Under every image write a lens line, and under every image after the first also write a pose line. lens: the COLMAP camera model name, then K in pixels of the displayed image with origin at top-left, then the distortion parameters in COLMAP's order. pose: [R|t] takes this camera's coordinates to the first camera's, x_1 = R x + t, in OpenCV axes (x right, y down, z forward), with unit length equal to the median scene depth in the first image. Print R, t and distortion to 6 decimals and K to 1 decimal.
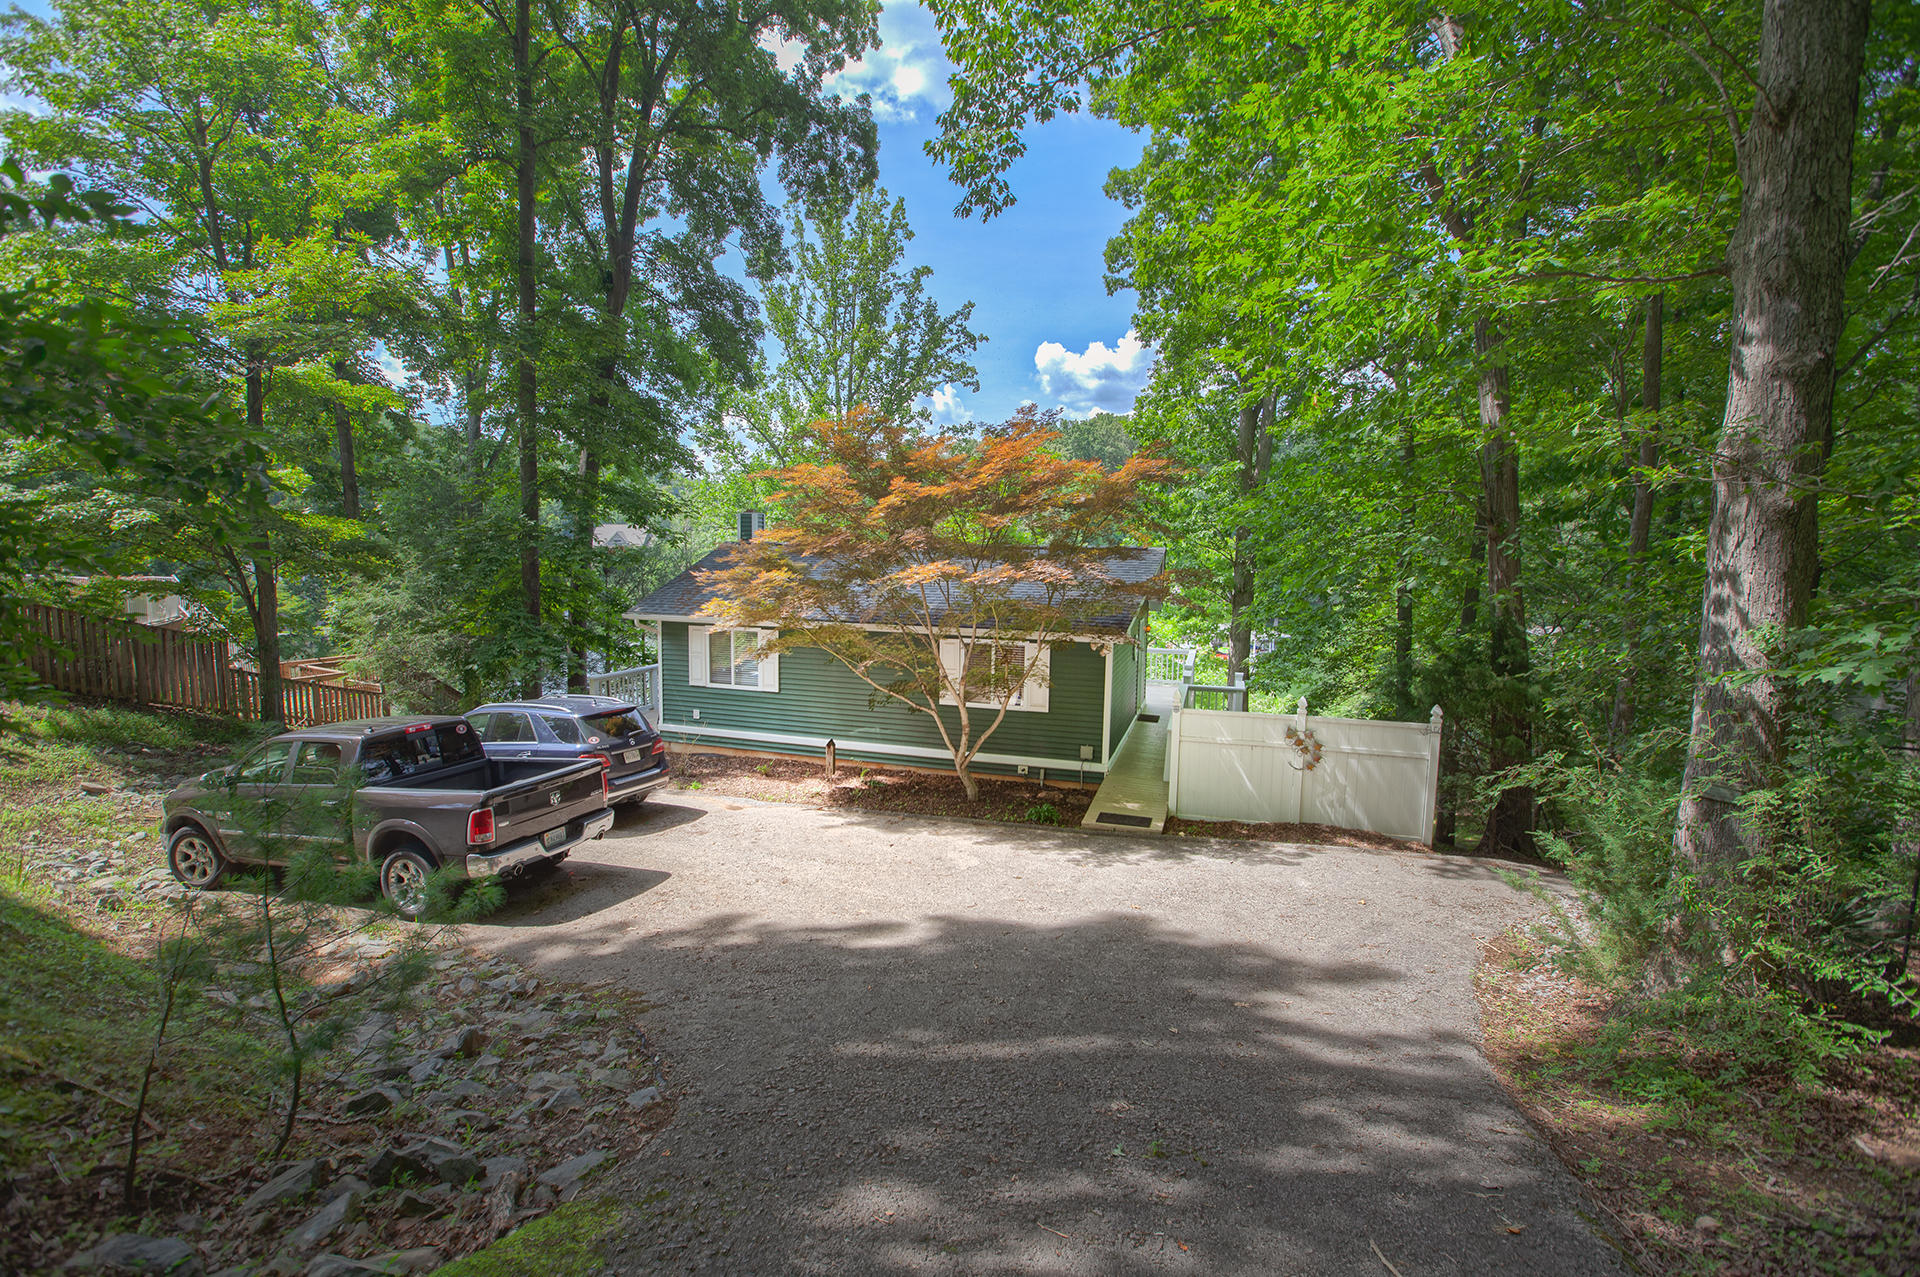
lens RADIAL K [[883.3, 0, 960.0], [0, 883.3, 638.5], [0, 0, 1]] dist [-0.048431, -0.000012]
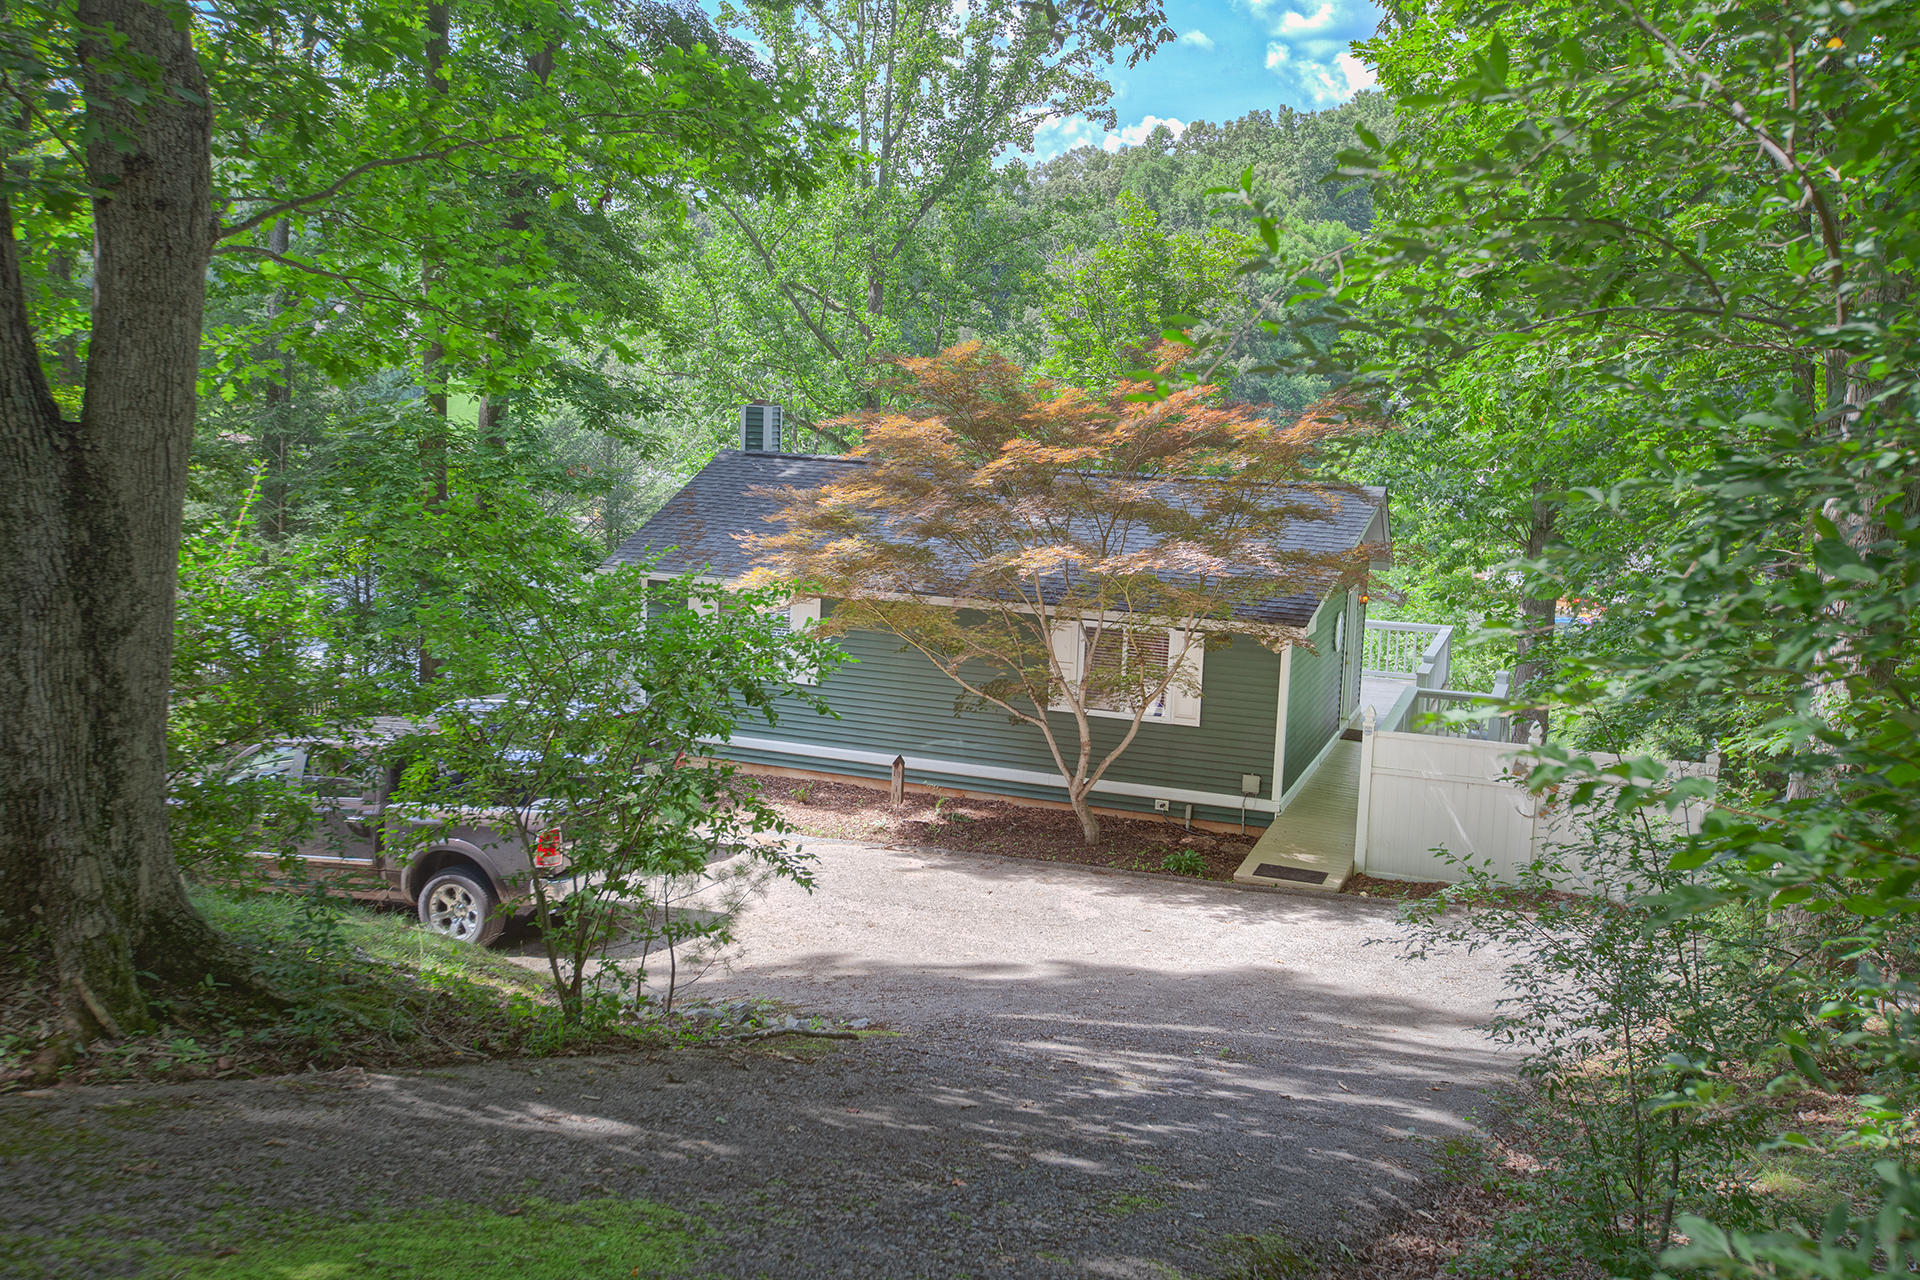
lens RADIAL K [[1966.9, 0, 960.0], [0, 1966.9, 640.0], [0, 0, 1]] dist [0.006178, 0.002644]
pose [[0.998555, 0.027422, -0.046221, -0.023836], [-0.024551, 0.997800, 0.061577, -0.083984], [0.047807, -0.060353, 0.997032, -0.625465]]
